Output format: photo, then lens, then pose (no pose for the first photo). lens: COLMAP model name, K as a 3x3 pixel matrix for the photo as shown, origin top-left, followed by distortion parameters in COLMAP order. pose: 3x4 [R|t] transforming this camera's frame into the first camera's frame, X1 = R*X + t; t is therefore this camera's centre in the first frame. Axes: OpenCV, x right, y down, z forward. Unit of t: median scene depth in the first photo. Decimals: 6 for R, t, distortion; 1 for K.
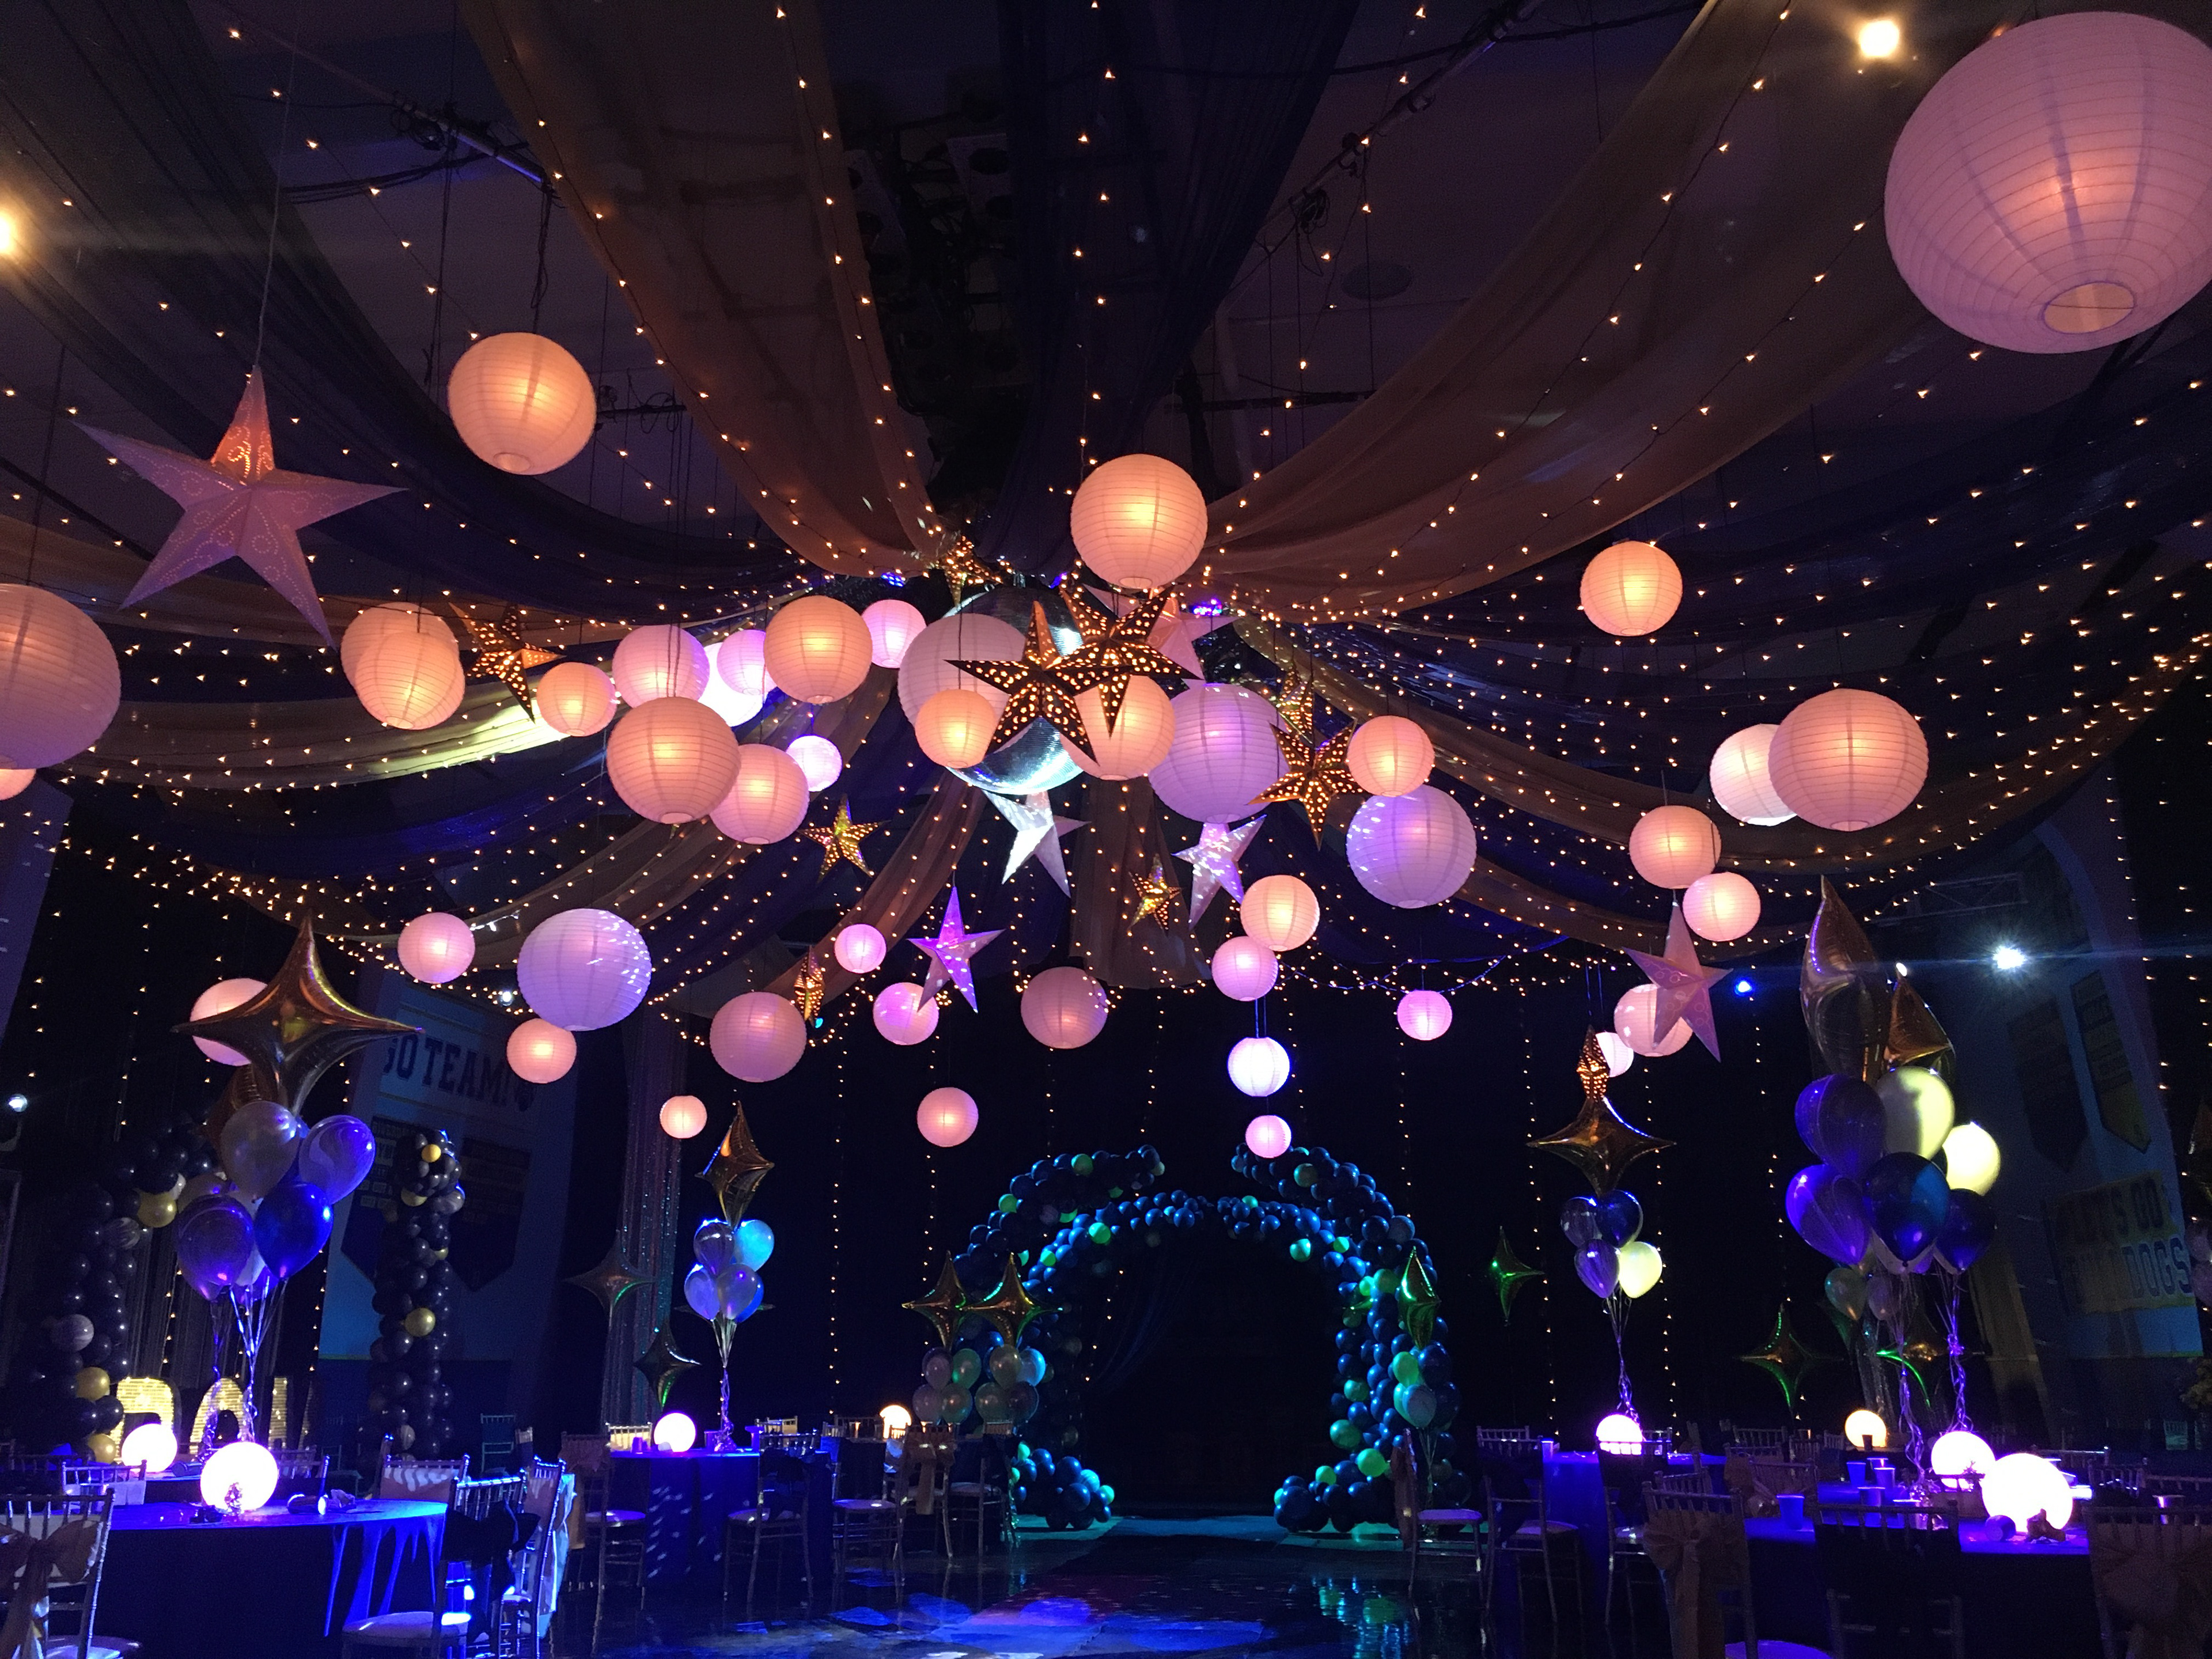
lens RADIAL K [[1872.3, 0, 1082.5], [0, 1872.3, 824.0], [0, 0, 1]] dist [0.098904, -0.170493]
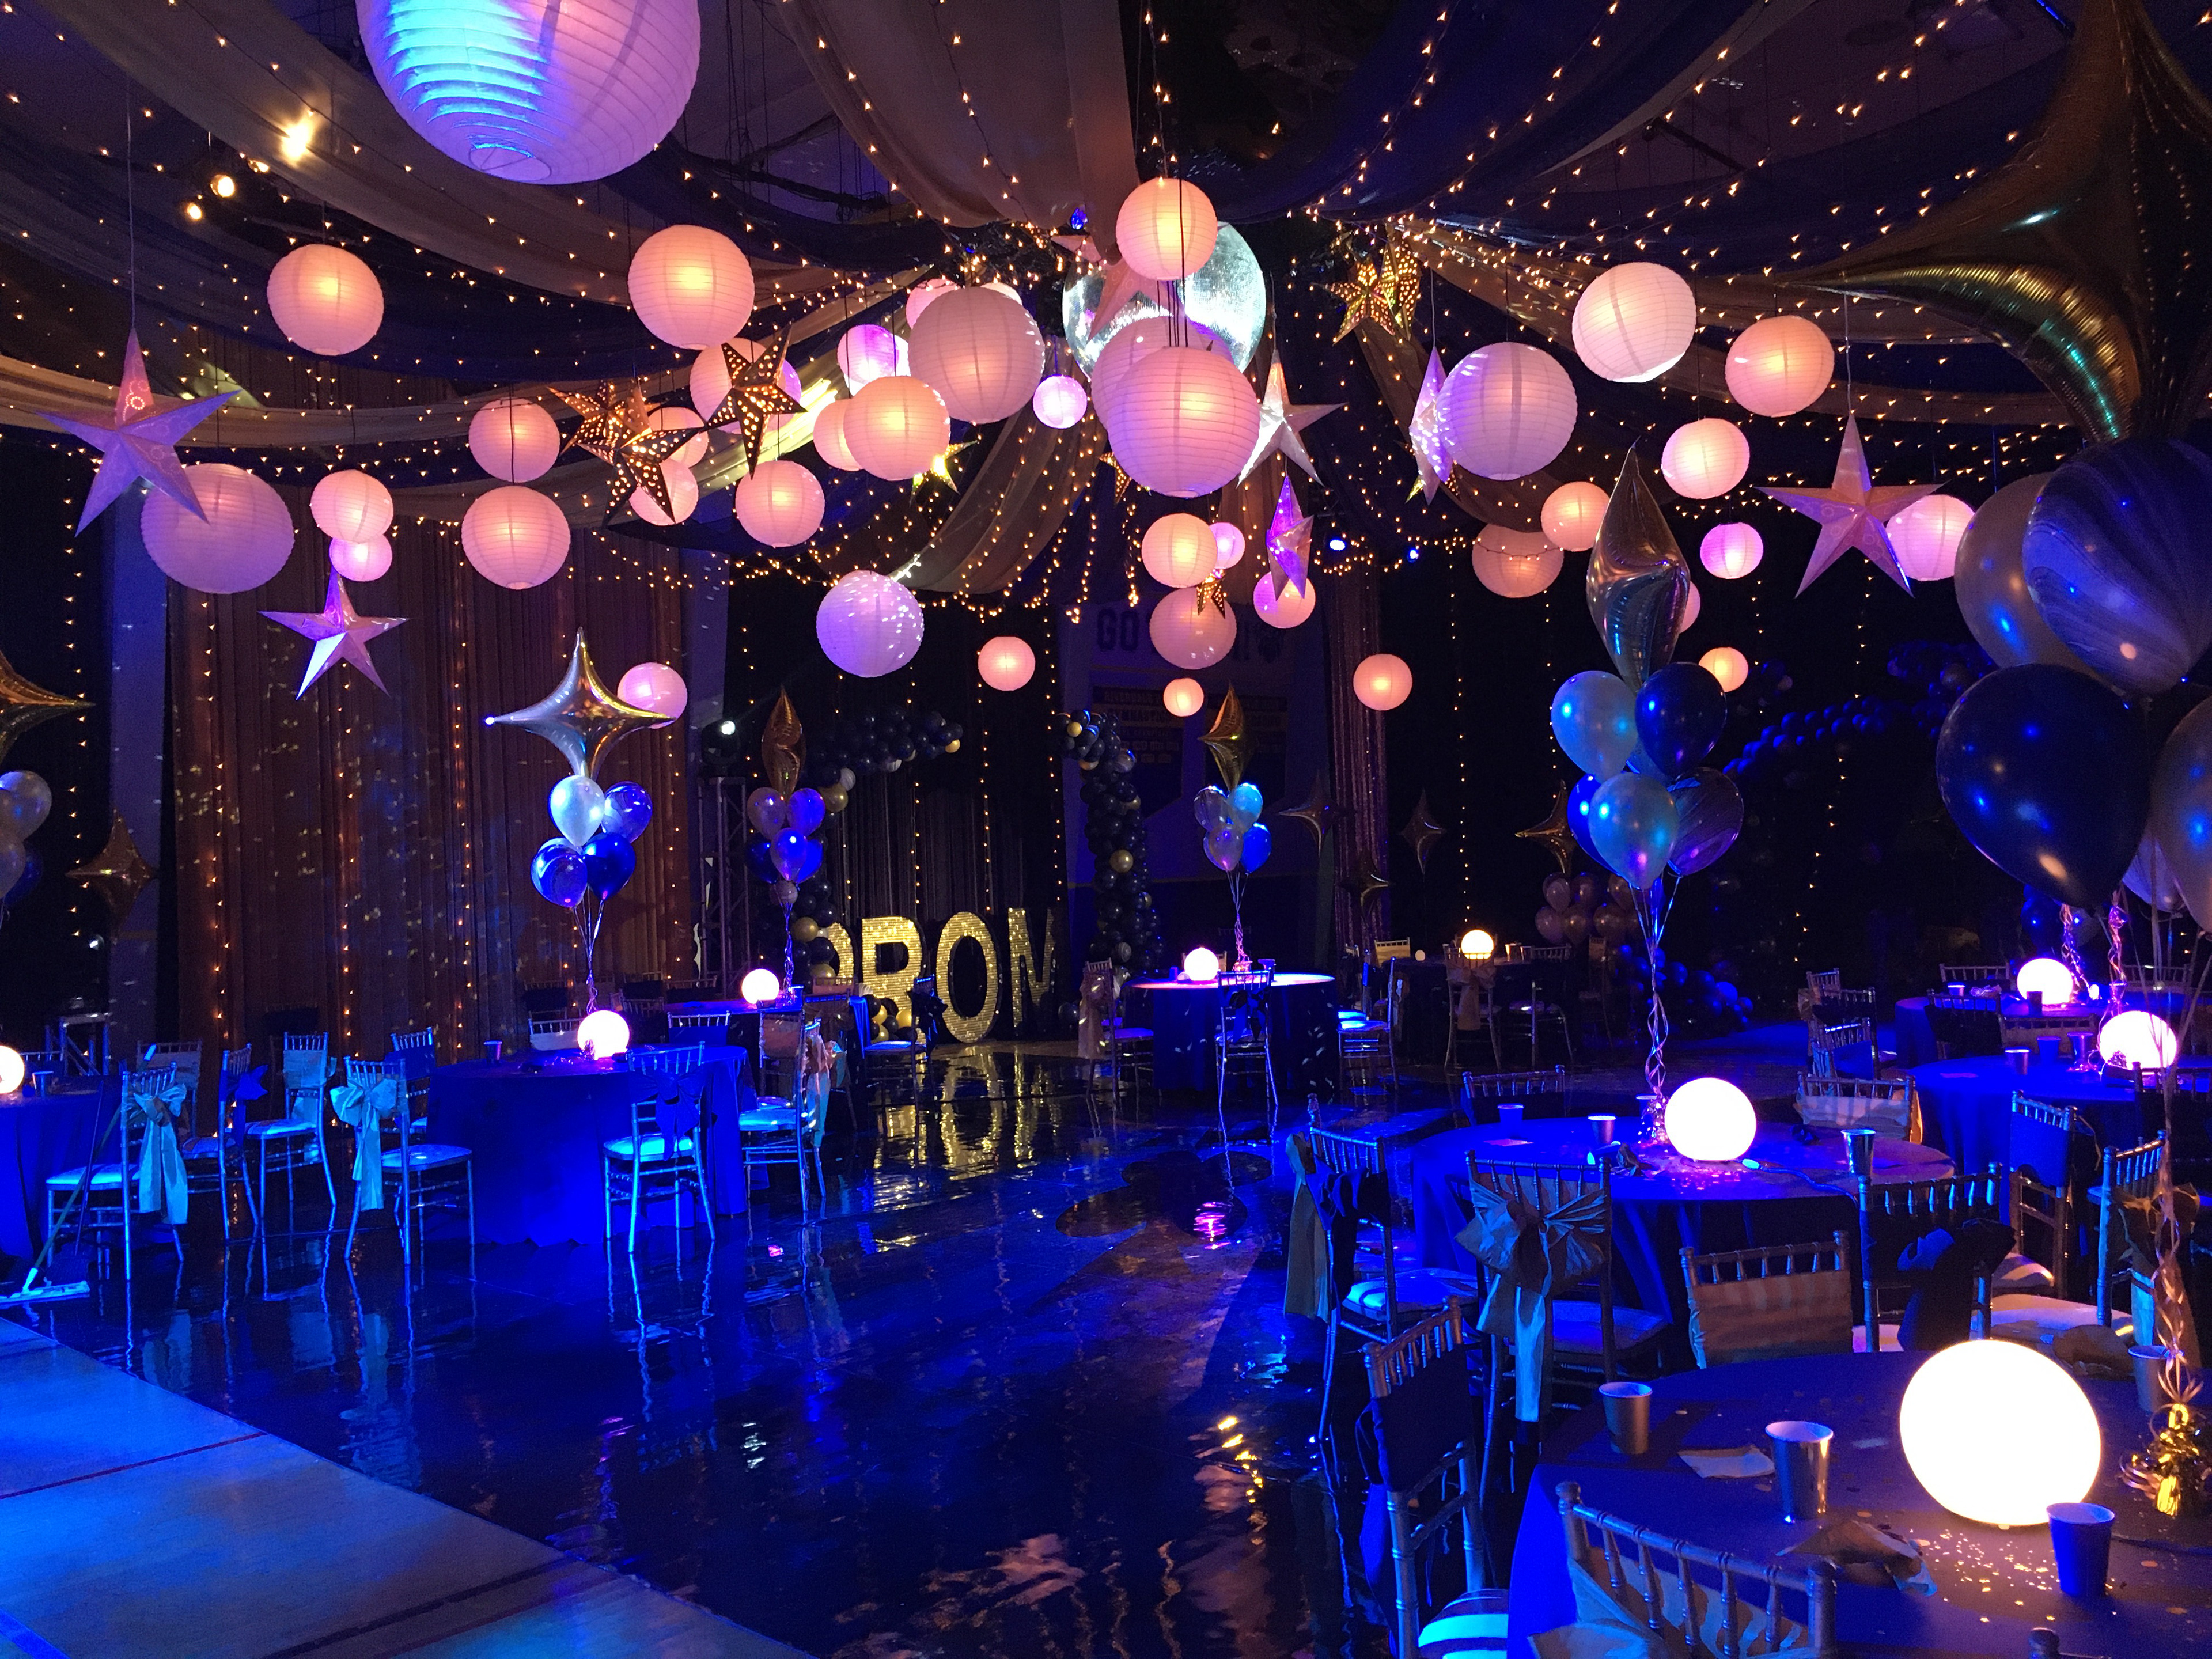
lens RADIAL K [[1872.3, 0, 1082.5], [0, 1872.3, 824.0], [0, 0, 1]] dist [0.098904, -0.170493]
pose [[0.830561, -0.039342, -0.555537, 0.288450], [0.188936, 0.958252, 0.214609, -0.018362], [0.523901, -0.283207, 0.803319, 0.043317]]
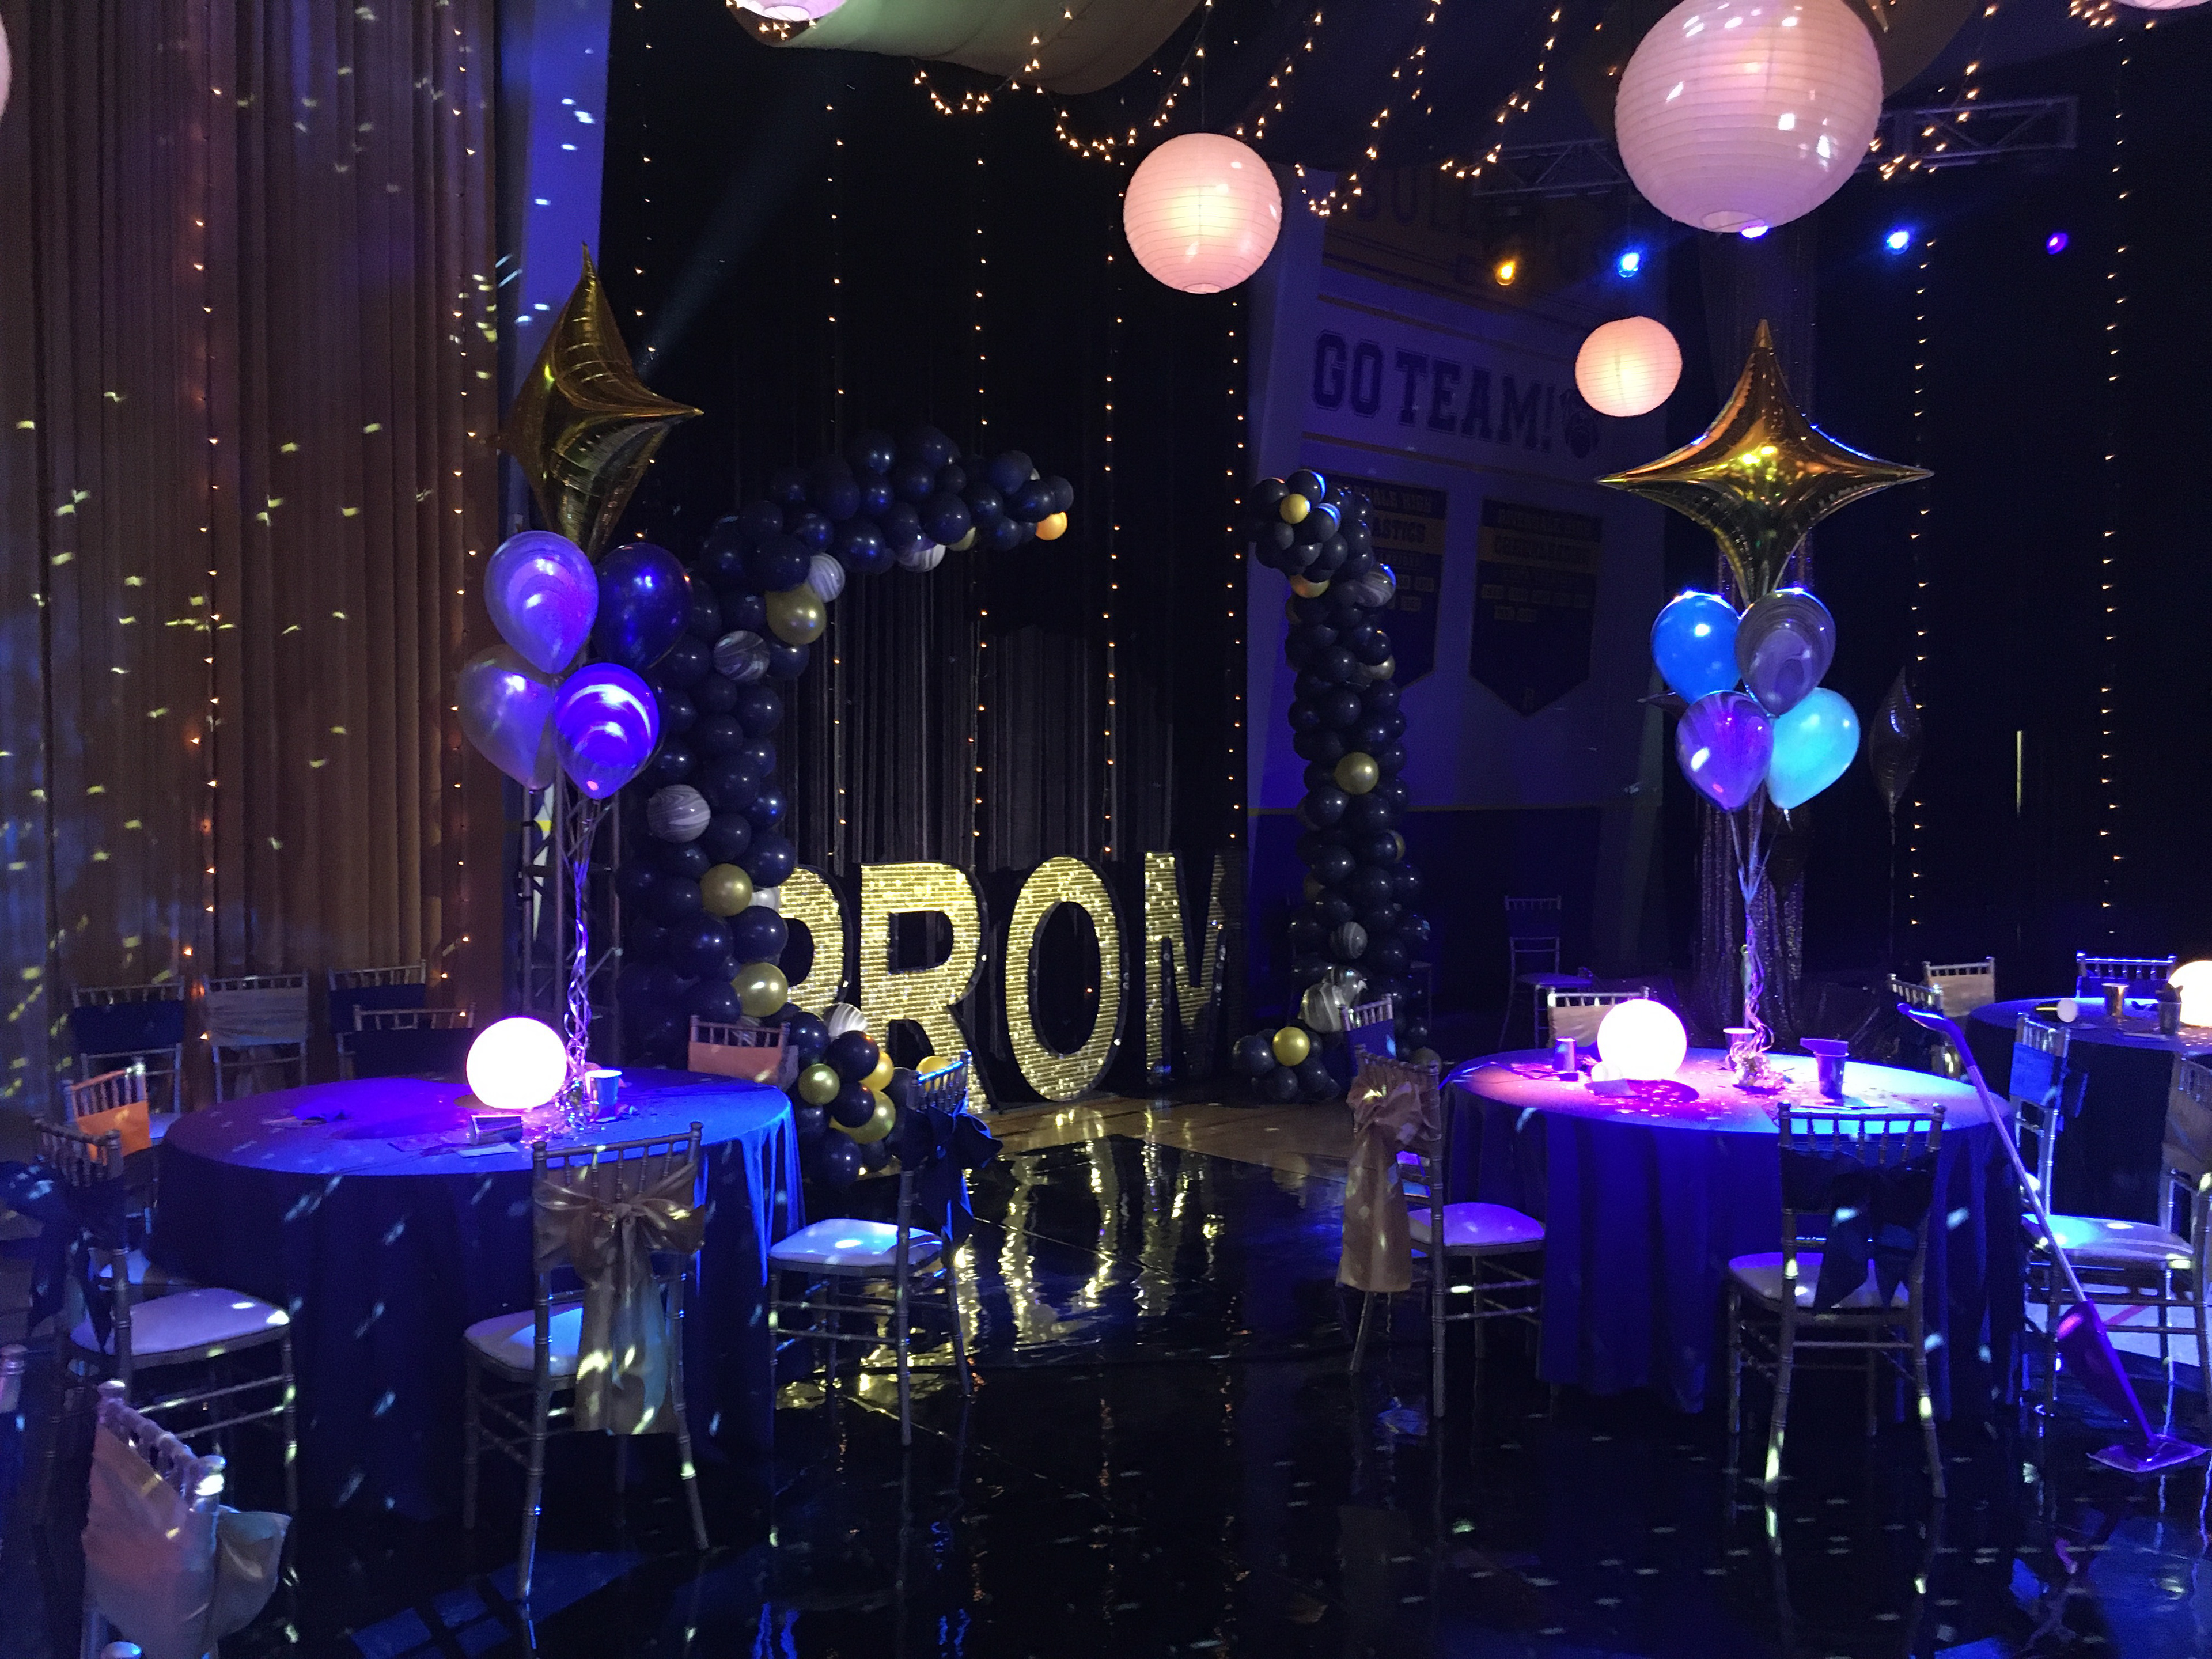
lens RADIAL K [[1872.3, 0, 1082.5], [0, 1872.3, 824.0], [0, 0, 1]] dist [0.098904, -0.170493]
pose [[0.796114, 0.023365, -0.604696, -0.034594], [0.163644, 0.953712, 0.252297, 0.101602], [0.582601, -0.299812, 0.755440, 0.454002]]
